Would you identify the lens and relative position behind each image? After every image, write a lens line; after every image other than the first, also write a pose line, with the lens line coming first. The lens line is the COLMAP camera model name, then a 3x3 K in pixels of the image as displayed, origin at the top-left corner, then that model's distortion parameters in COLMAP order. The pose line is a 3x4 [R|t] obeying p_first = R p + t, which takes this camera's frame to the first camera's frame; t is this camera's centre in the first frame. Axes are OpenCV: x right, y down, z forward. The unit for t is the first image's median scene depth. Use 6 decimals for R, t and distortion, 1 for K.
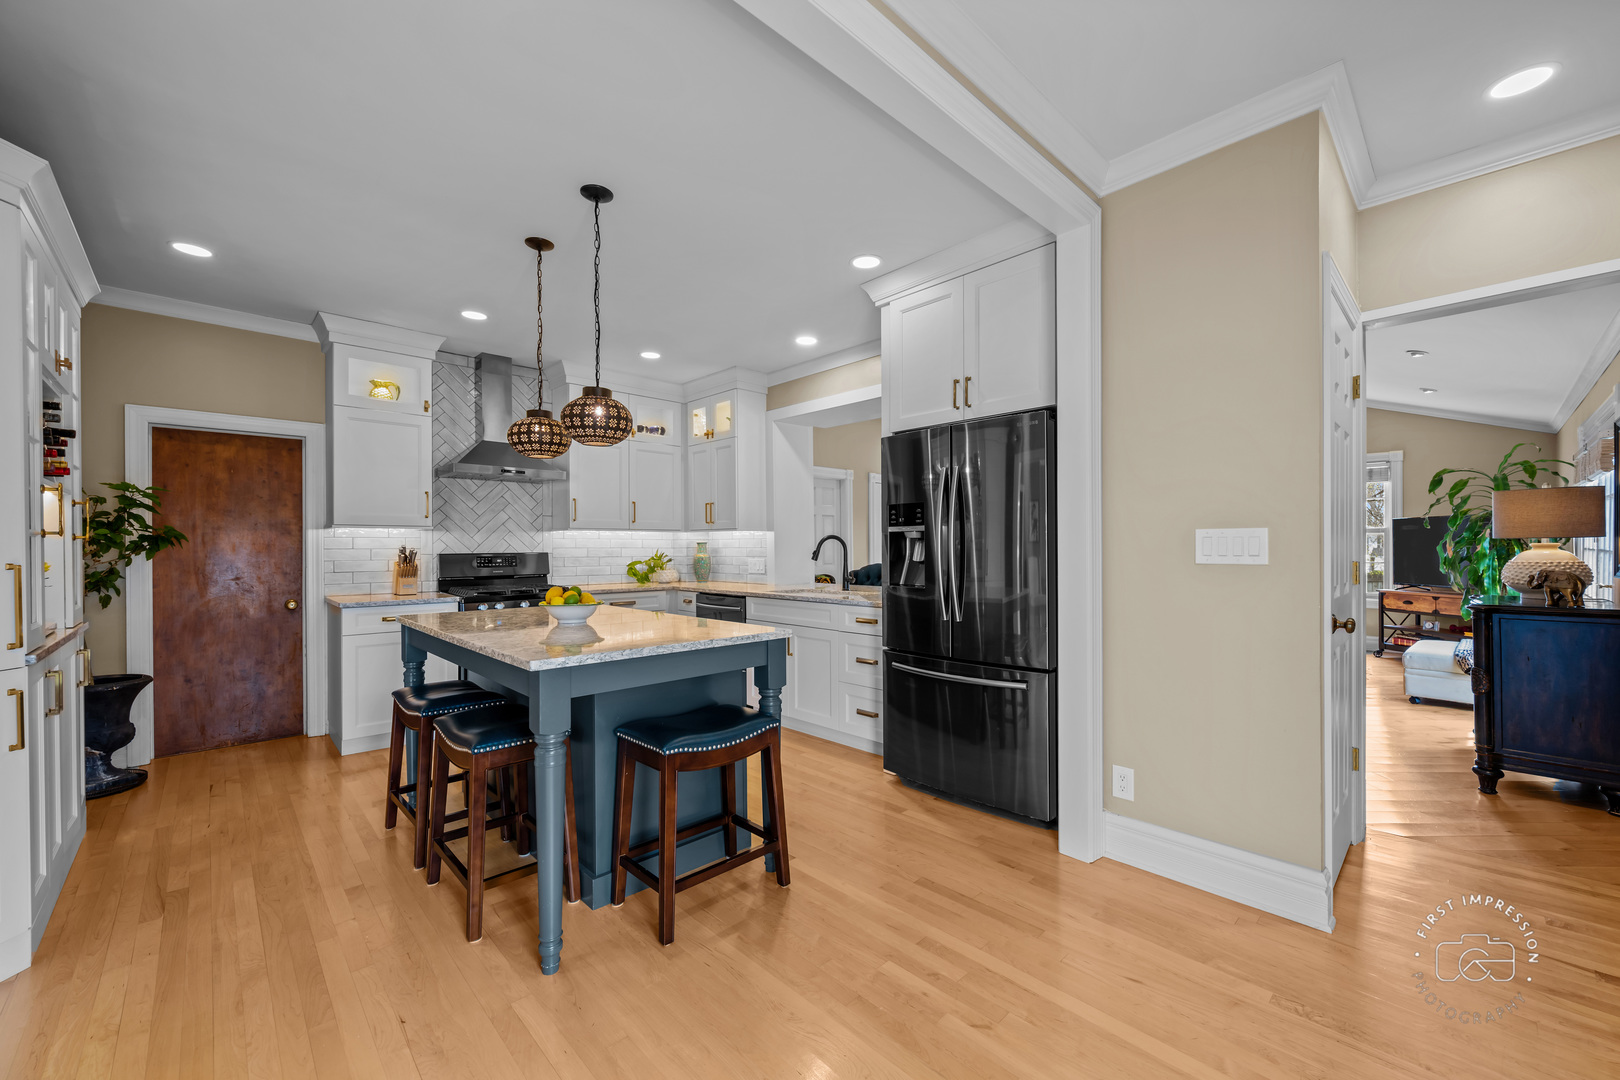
lens RADIAL K [[629.9, 0, 819.3], [0, 629.9, 549.9], [0, 0, 1]] dist [-0.002372, -0.000223]
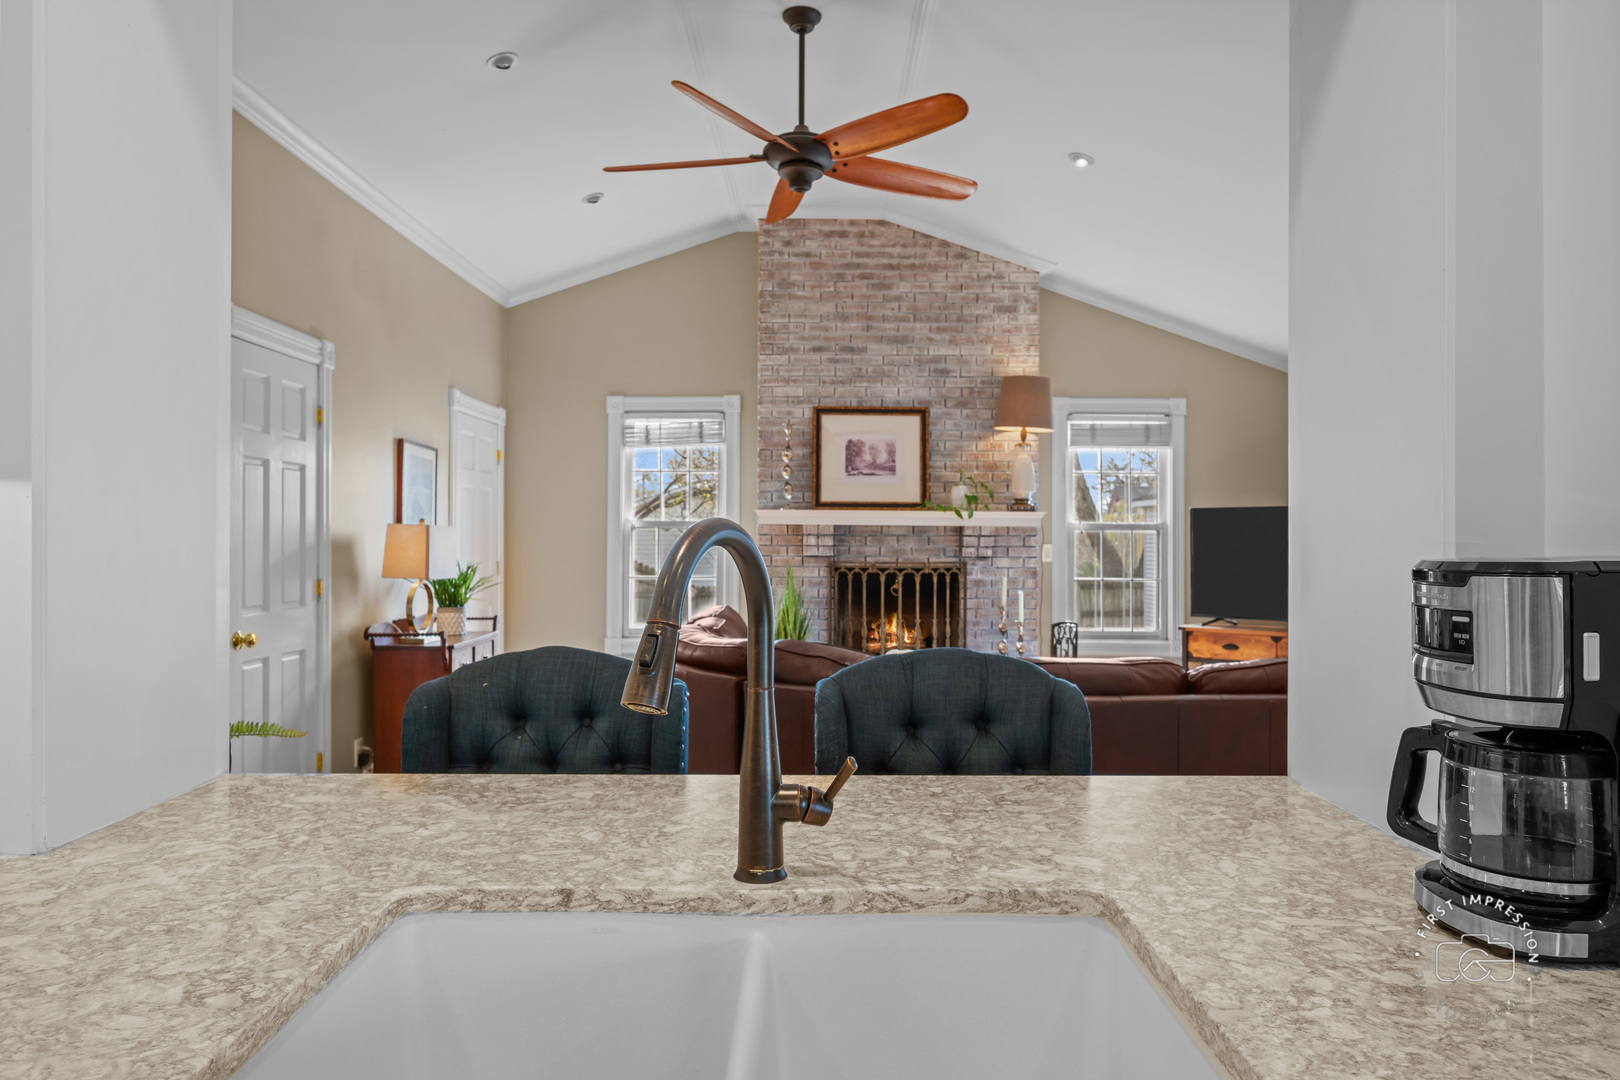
lens RADIAL K [[1086.1, 0, 818.4], [0, 1086.1, 531.1], [0, 0, 1]] dist [-0.003692, 0.001749]
pose [[0.693061, 0.012593, 0.720769, -0.117026], [-0.003261, 0.999892, -0.014334, -0.014253], [-0.720871, 0.007584, 0.693027, 0.677353]]
